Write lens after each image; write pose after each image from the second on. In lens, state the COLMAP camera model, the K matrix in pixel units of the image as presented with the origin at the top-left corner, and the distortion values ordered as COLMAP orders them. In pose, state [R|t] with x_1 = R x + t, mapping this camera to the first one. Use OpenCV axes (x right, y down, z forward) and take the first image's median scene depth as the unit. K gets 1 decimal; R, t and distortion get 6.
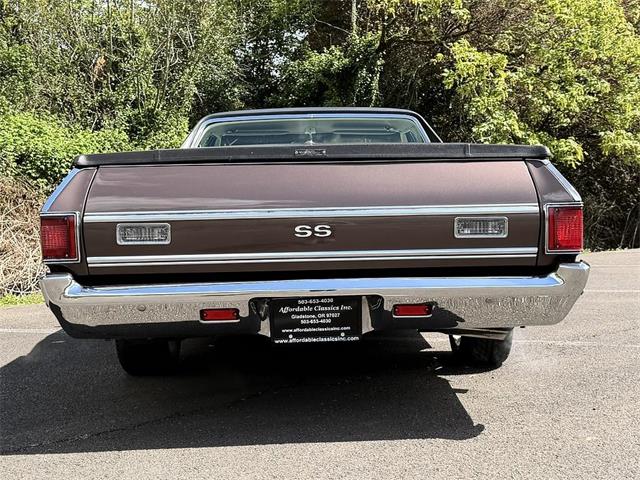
lens RADIAL K [[795.9, 0, 310.9], [0, 795.9, 251.3], [0, 0, 1]] dist [0.113872, -0.069725]
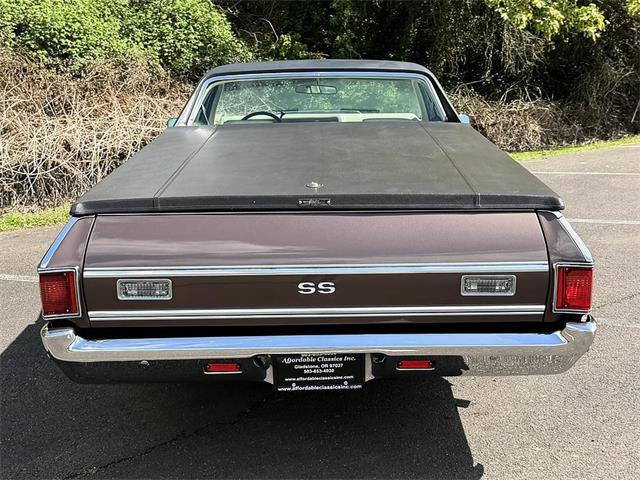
lens RADIAL K [[795.9, 0, 310.9], [0, 795.9, 251.3], [0, 0, 1]] dist [0.113872, -0.069725]
pose [[0.999932, 0.007705, -0.008714, 0.003622], [-0.006149, 0.986058, 0.166288, -0.226705], [0.009874, -0.166223, 0.986039, 0.037608]]
